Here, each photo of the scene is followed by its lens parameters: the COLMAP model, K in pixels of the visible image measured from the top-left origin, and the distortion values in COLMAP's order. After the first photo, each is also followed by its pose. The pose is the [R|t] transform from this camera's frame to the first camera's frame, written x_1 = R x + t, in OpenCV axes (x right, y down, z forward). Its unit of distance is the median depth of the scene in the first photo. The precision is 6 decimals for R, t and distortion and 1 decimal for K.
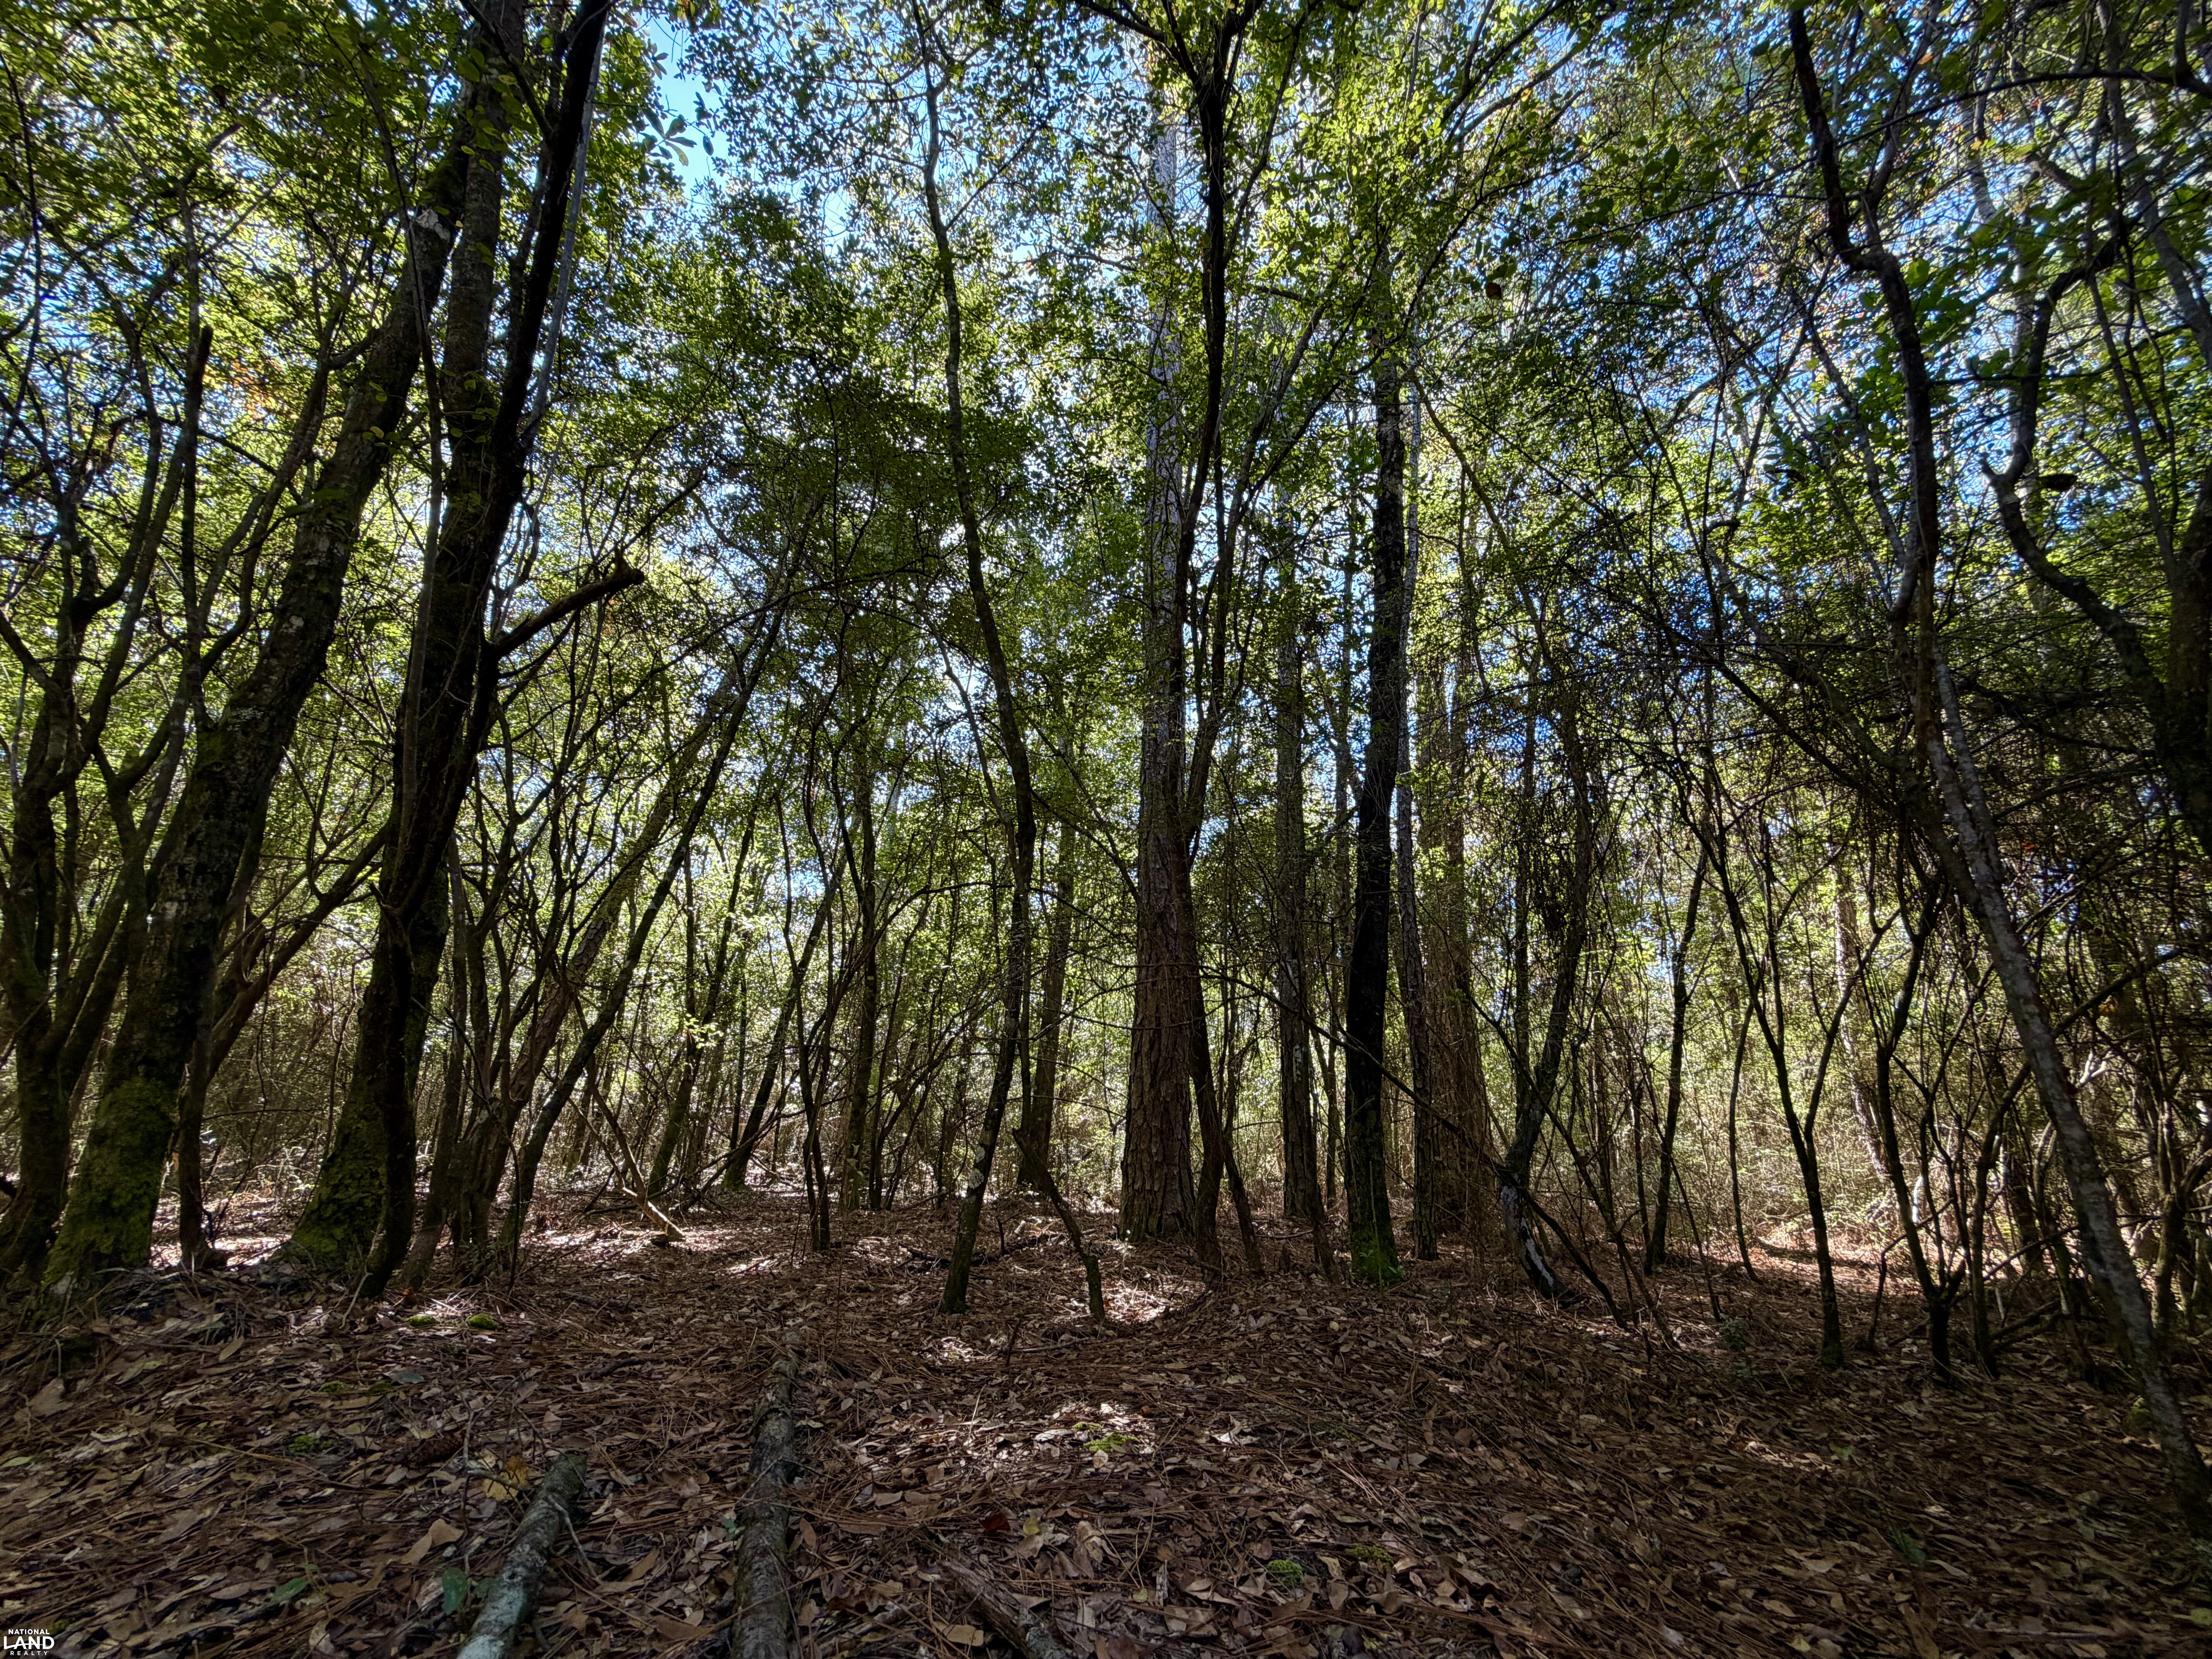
lens RADIAL K [[885.4, 0, 1106.0], [0, 885.4, 829.5], [0, 0, 1]] dist [0.002000, -0.000439]
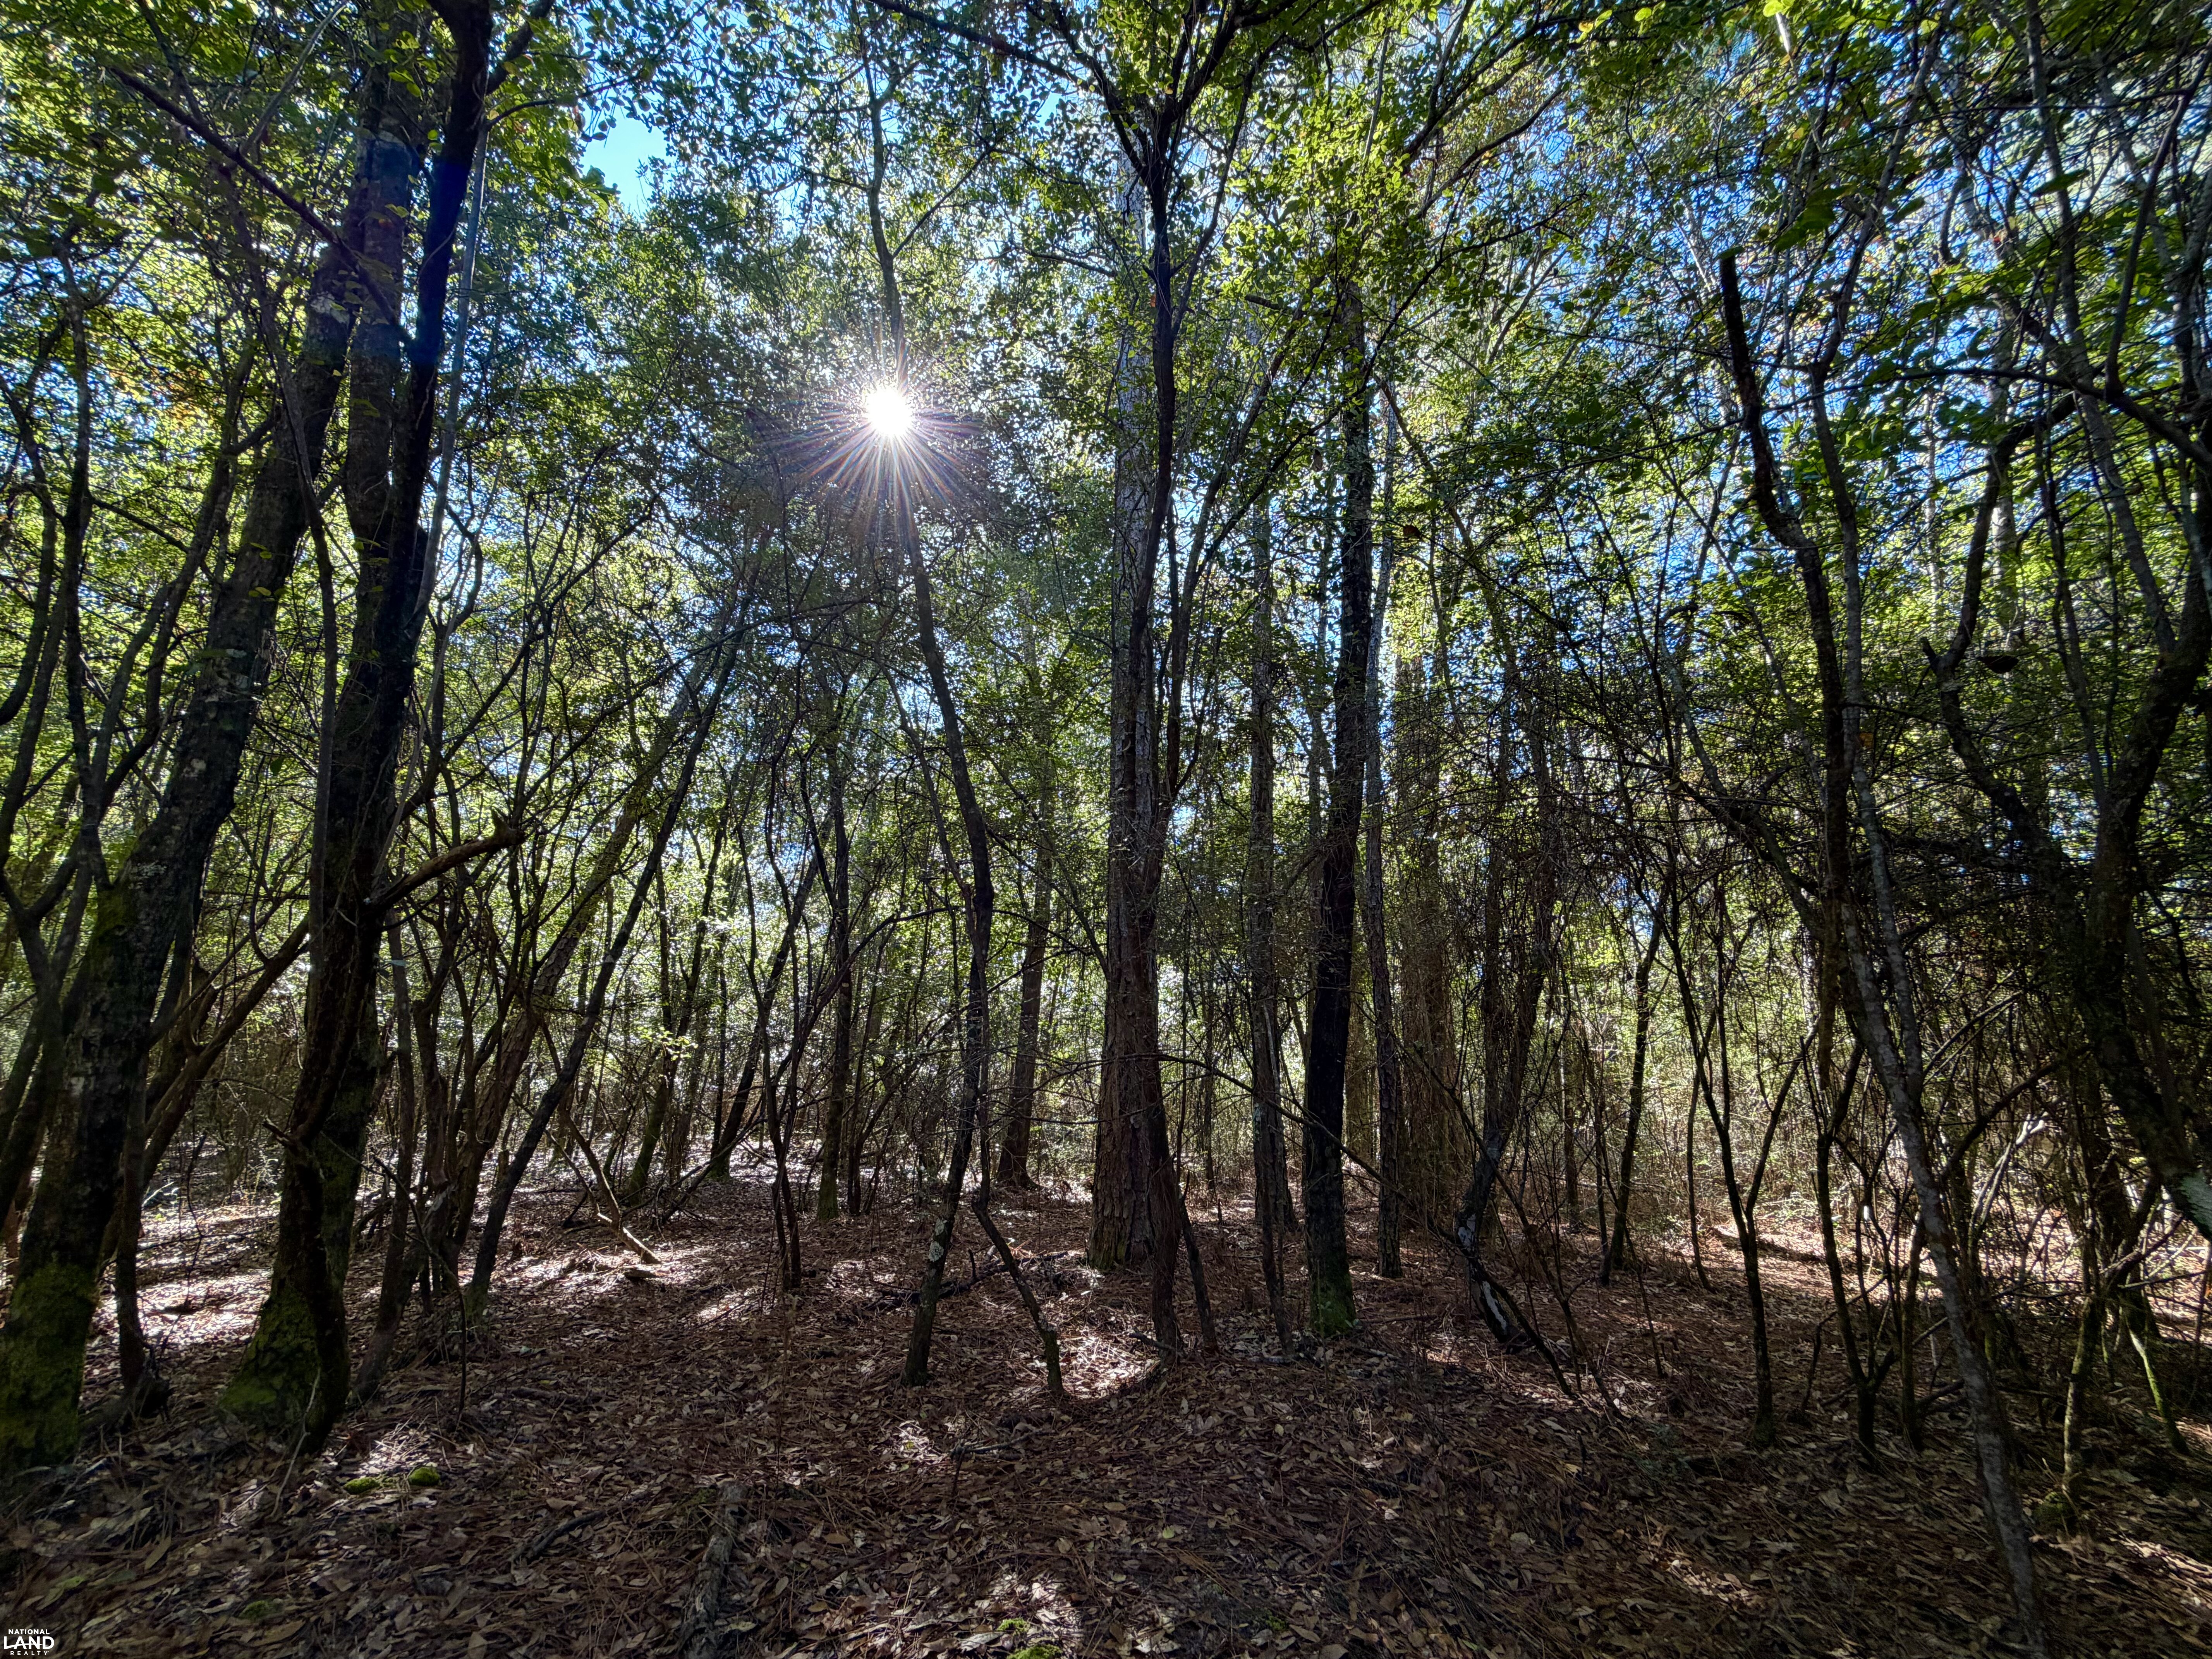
lens RADIAL K [[883.6, 0, 1106.0], [0, 883.6, 829.5], [0, 0, 1]] dist [0.006977, -0.002457]
pose [[0.999831, -0.009691, 0.015632, 0.026861], [0.008904, 0.998730, 0.049591, -0.100009], [-0.016093, -0.049443, 0.998647, 0.010089]]
